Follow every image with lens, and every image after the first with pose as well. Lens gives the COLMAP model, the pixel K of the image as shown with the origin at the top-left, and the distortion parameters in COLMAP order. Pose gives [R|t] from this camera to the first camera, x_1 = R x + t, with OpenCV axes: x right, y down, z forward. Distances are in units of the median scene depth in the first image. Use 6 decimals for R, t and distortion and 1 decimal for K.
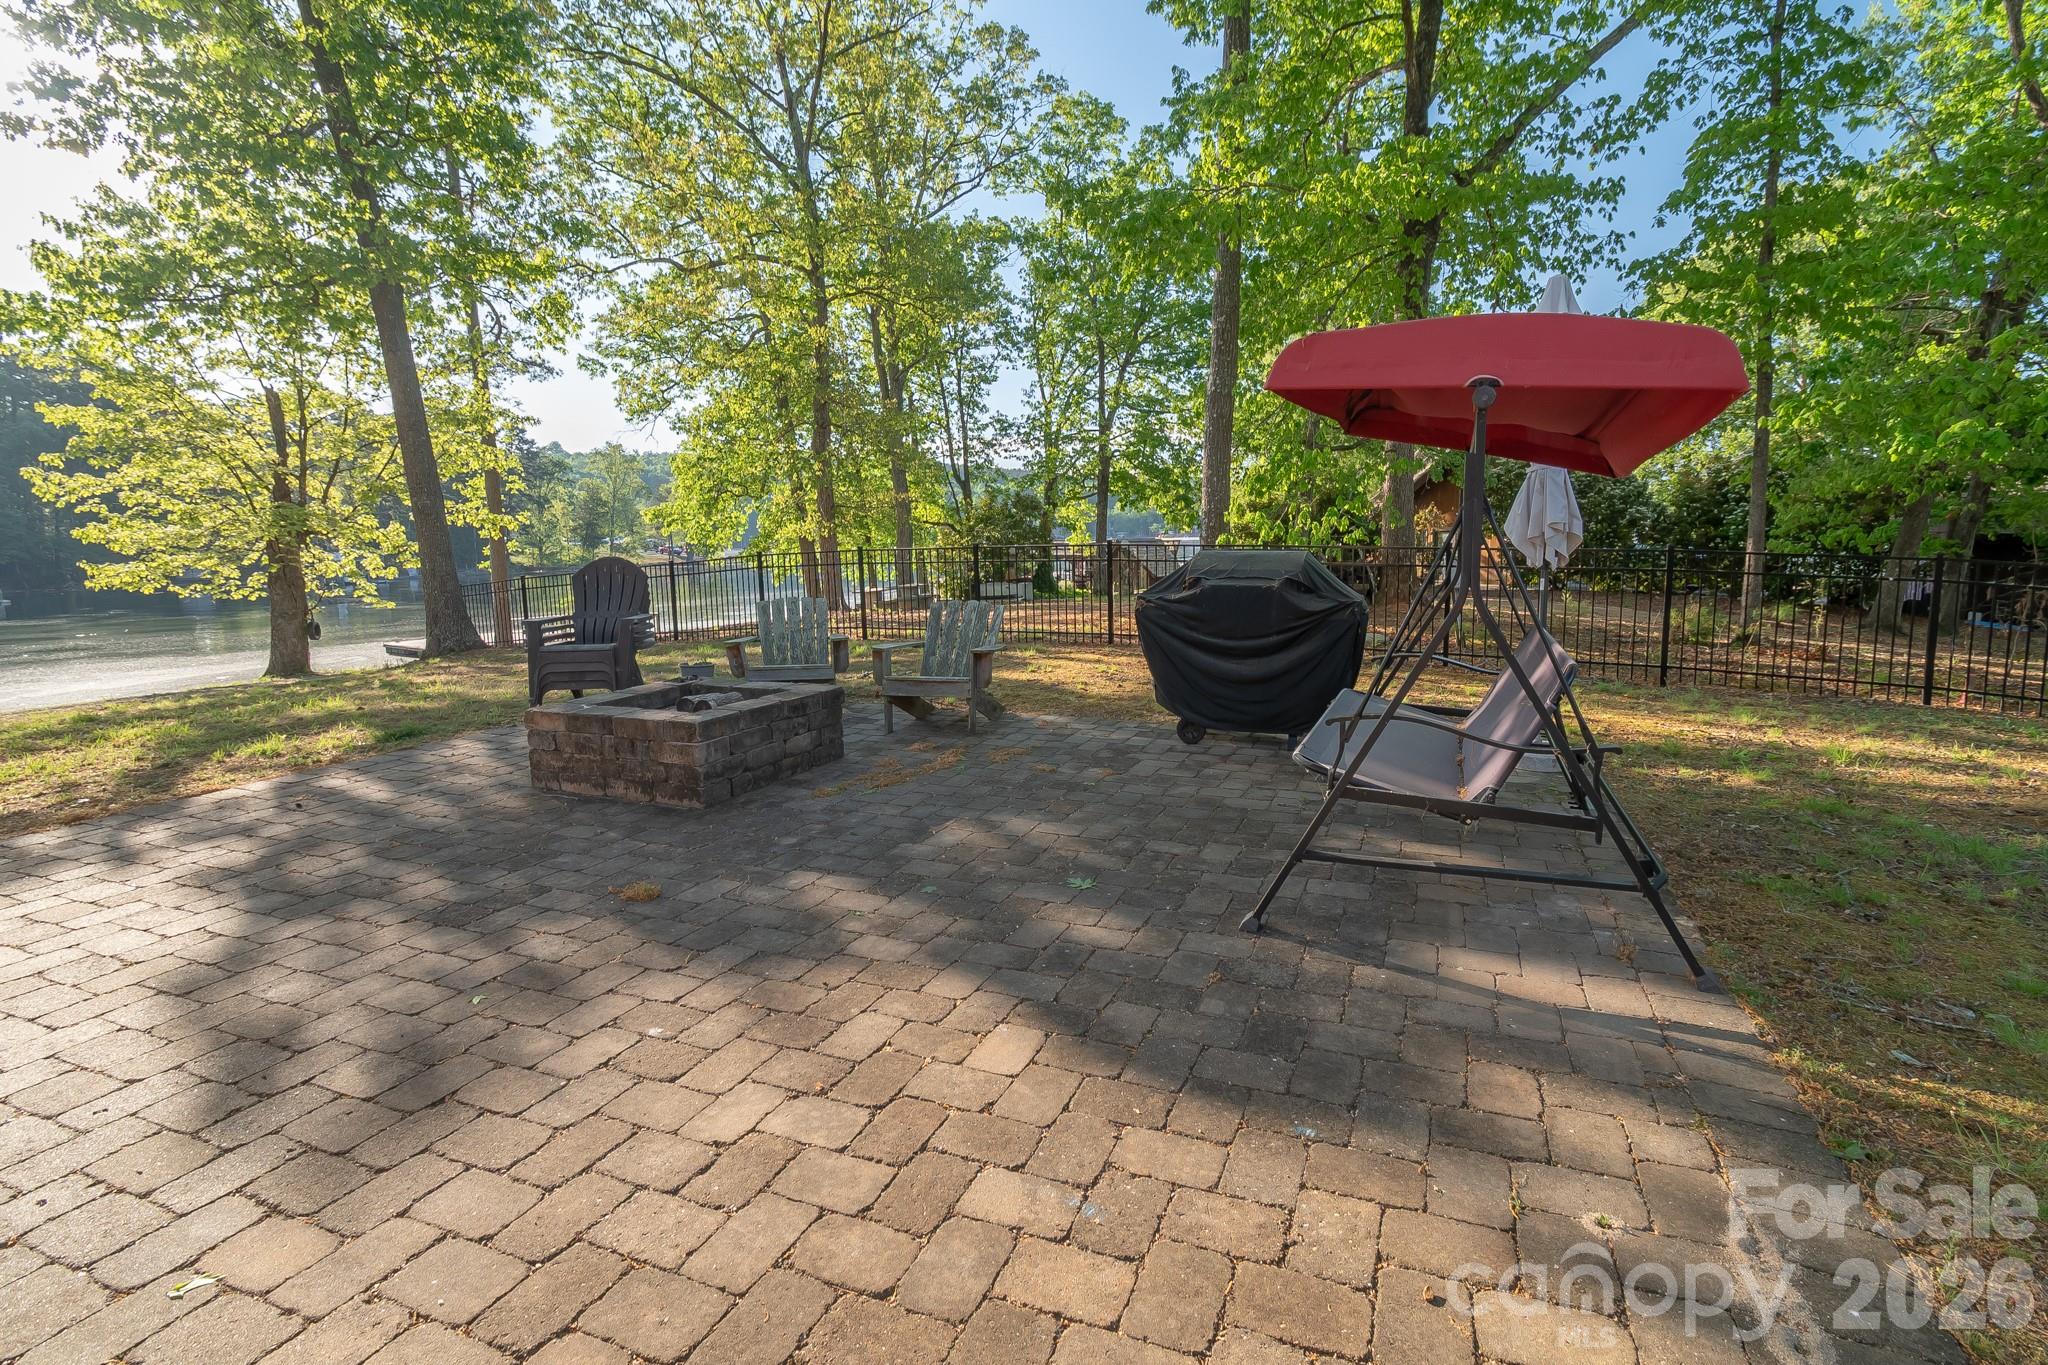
lens RADIAL K [[928.2, 0, 1033.6], [0, 928.2, 654.0], [0, 0, 1]] dist [0.003776, 0.000073]
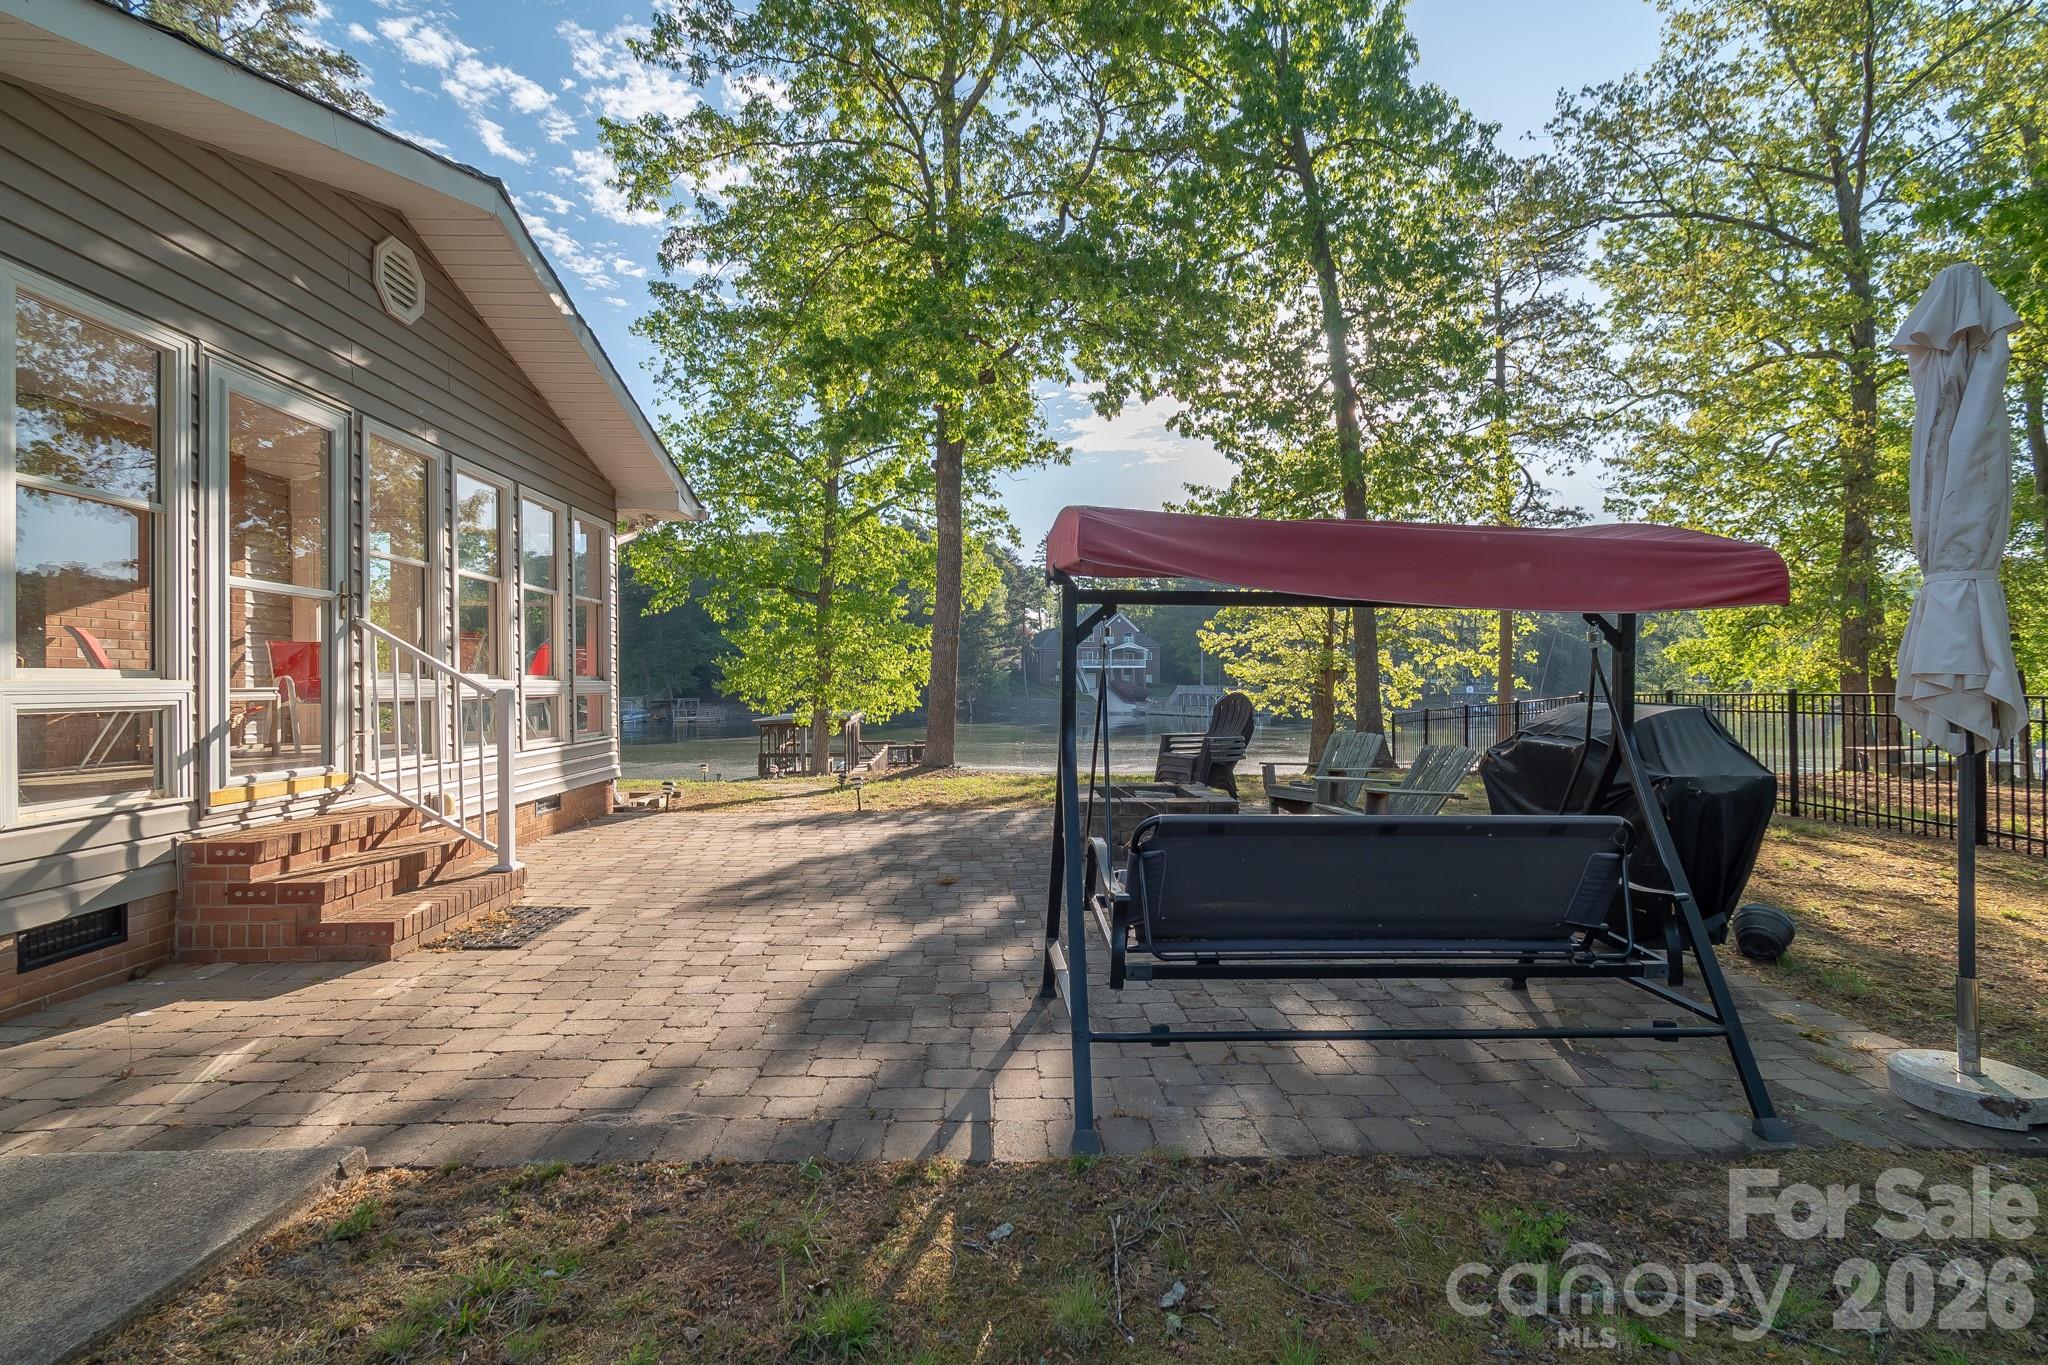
lens RADIAL K [[882.7, 0, 1024.0], [0, 882.7, 682.5], [0, 0, 1]] dist [0.000816, 0.000010]
pose [[0.446187, 0.016833, -0.894781, 0.897678], [-0.119385, 0.992007, -0.040870, -0.050777], [0.886941, 0.125059, 0.444630, 0.273675]]
